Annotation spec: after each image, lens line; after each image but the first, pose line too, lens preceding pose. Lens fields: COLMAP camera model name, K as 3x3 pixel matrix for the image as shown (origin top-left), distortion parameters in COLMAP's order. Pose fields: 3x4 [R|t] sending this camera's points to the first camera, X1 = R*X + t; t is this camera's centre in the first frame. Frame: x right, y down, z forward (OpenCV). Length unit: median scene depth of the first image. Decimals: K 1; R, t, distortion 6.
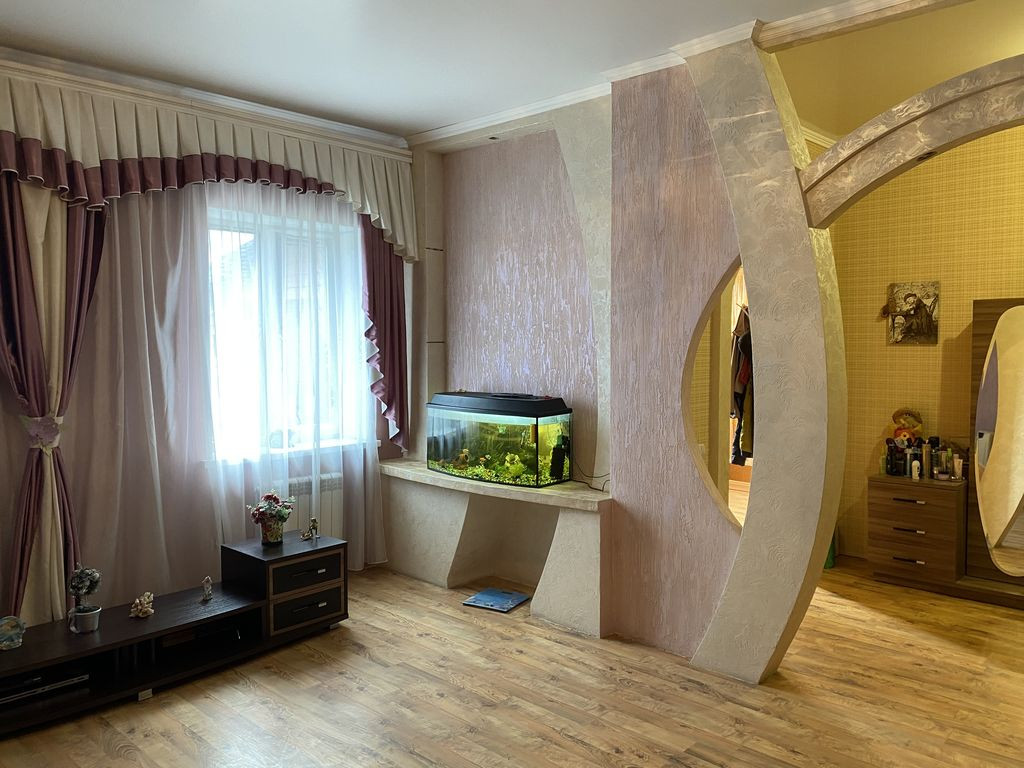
lens RADIAL K [[769.6, 0, 514.1], [0, 769.6, 386.1], [0, 0, 1]] dist [0.028029, -0.046523]
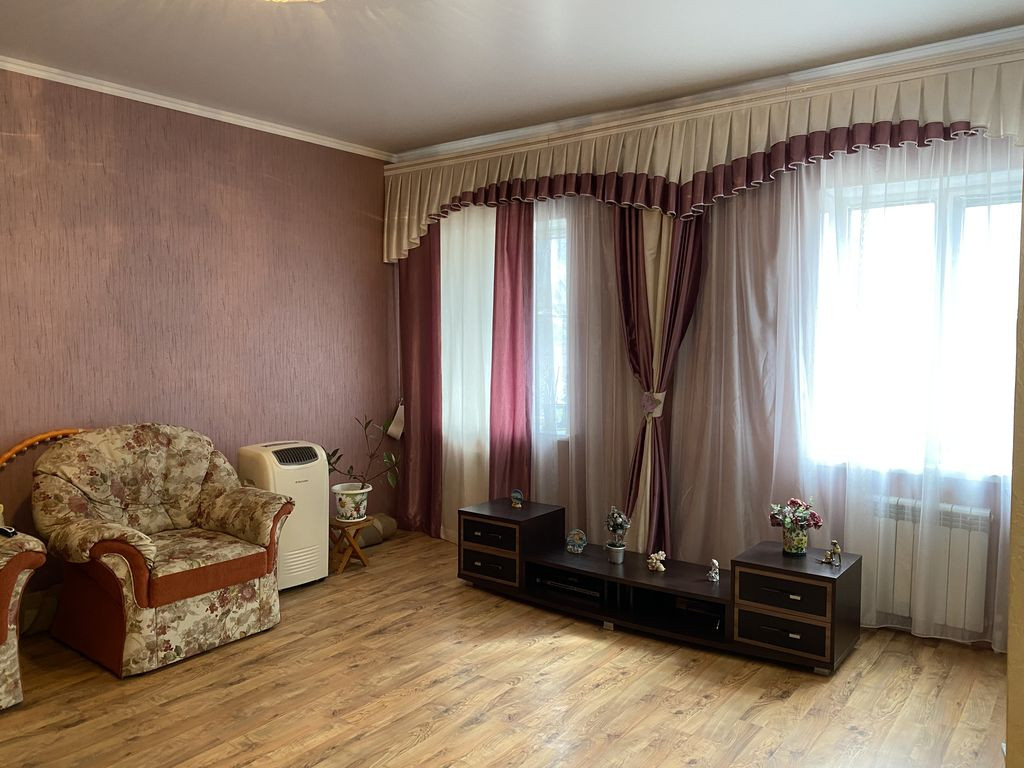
lens RADIAL K [[769.6, 0, 514.1], [0, 769.6, 386.1], [0, 0, 1]] dist [0.028029, -0.046523]
pose [[0.104364, 0.063616, -0.992502, 0.584518], [-0.056276, 0.996731, 0.057969, -0.029487], [0.992946, 0.049805, 0.107603, 0.610136]]
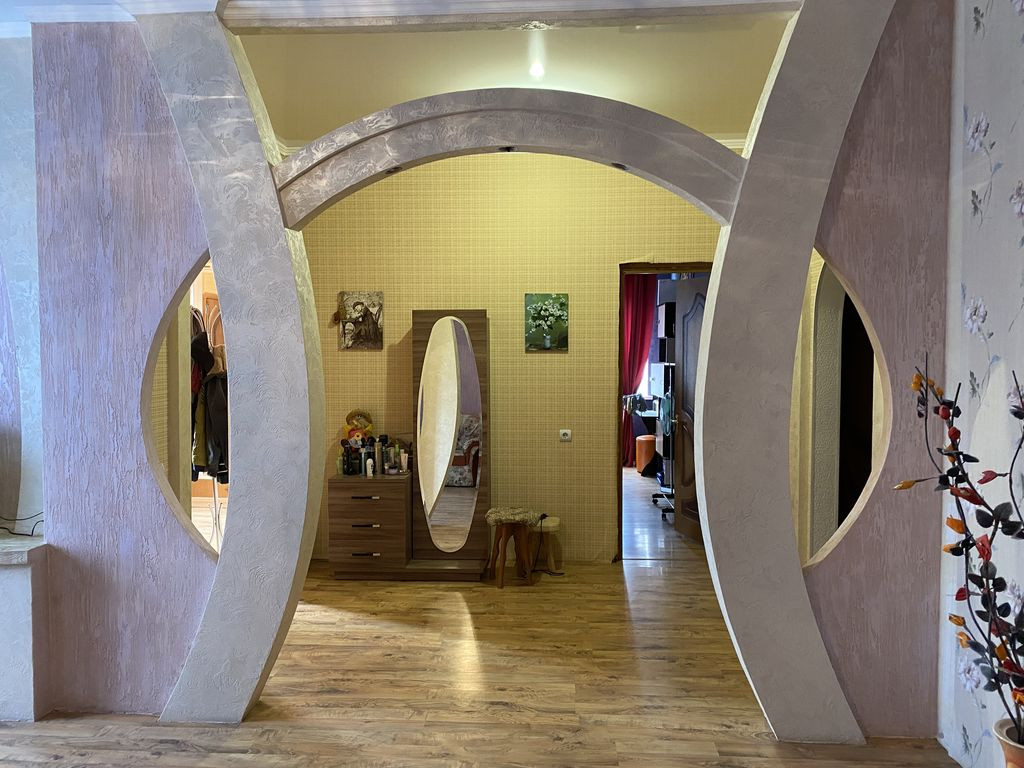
lens RADIAL K [[775.9, 0, 503.8], [0, 775.9, 378.3], [0, 0, 1]] dist [0.029712, -0.042625]
pose [[0.766543, -0.024787, 0.641715, -0.026281], [0.035137, 0.999377, -0.003369, -0.005740], [-0.641231, 0.025131, 0.766936, 0.079780]]
